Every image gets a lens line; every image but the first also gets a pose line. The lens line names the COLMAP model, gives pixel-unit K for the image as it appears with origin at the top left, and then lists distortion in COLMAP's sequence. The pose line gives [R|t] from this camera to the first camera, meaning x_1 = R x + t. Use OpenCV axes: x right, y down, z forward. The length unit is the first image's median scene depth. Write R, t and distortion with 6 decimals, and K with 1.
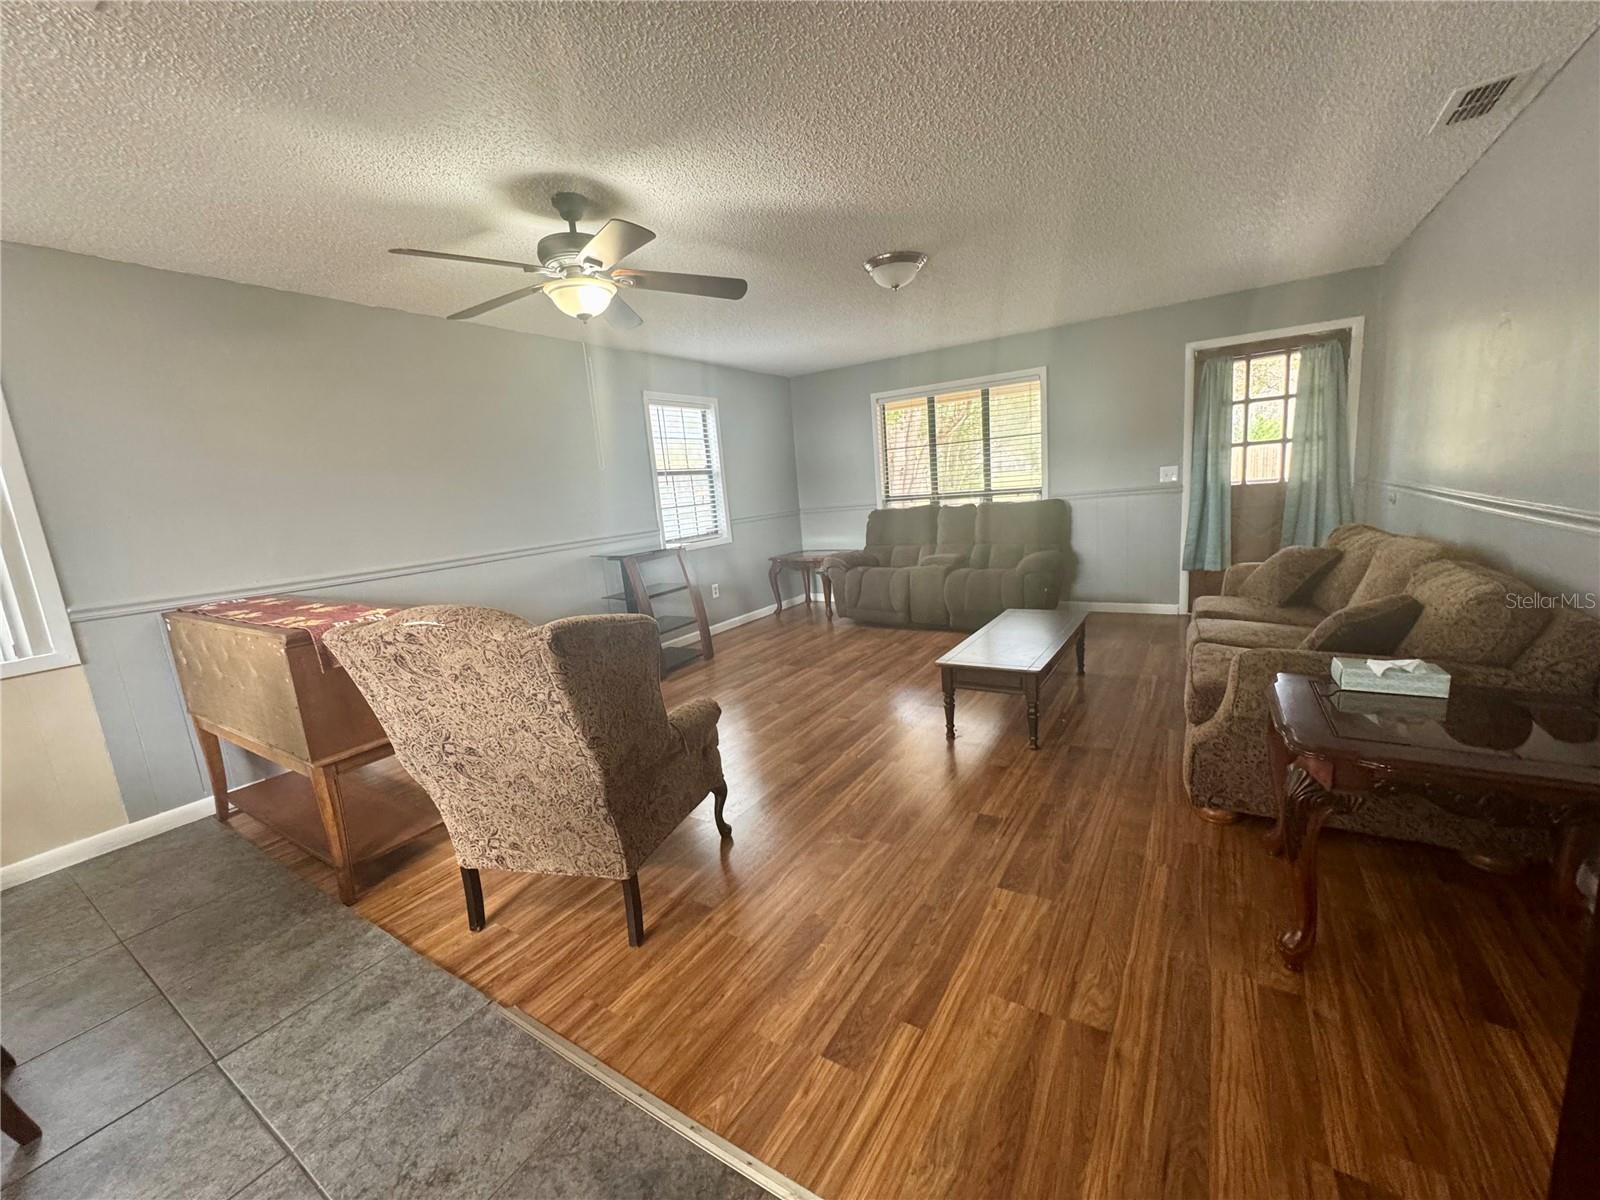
lens RADIAL K [[644.8, 0, 800.0], [0, 644.8, 600.0], [0, 0, 1]] dist [-0.000637, 0.000451]
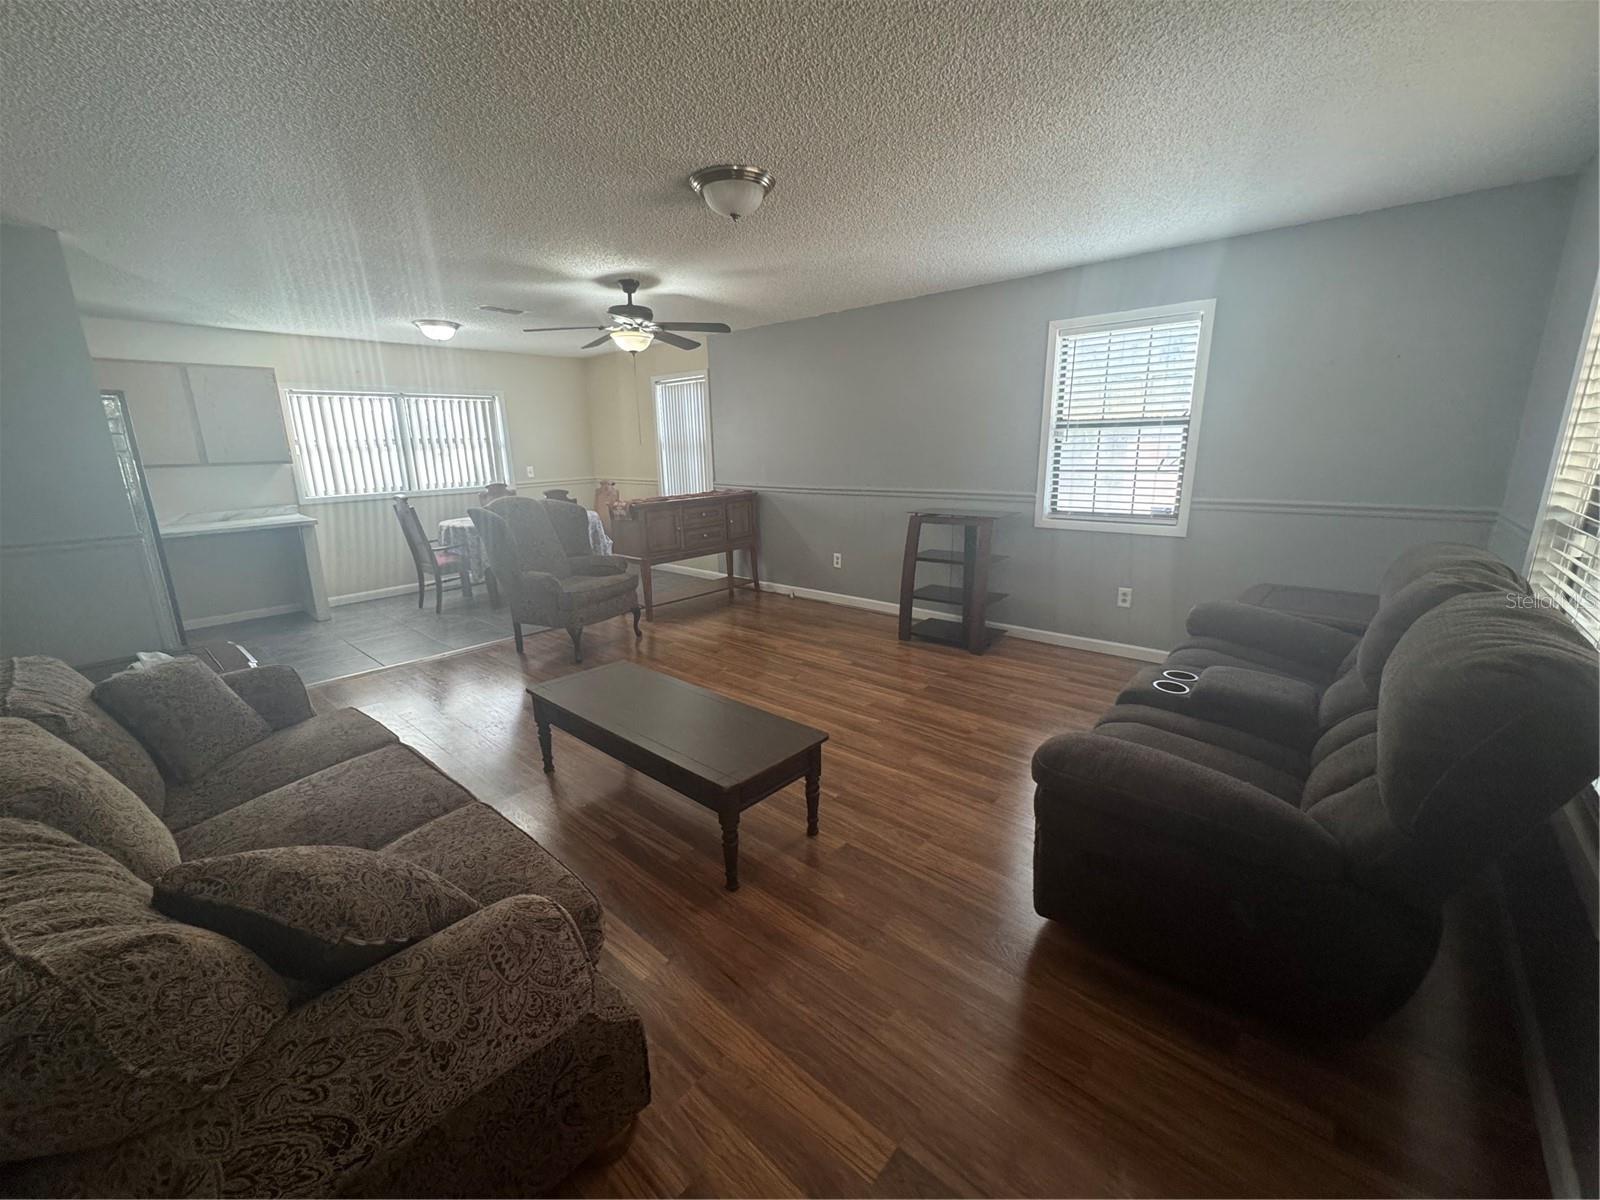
lens RADIAL K [[641.2, 0, 805.1], [0, 641.2, 597.0], [0, 0, 1]] dist [0.000268, 0.000451]
pose [[-0.139423, 0.308556, -0.940933, 0.706404], [-0.153654, 0.931963, 0.328383, -0.235130], [0.978239, 0.190362, -0.082526, 0.898227]]
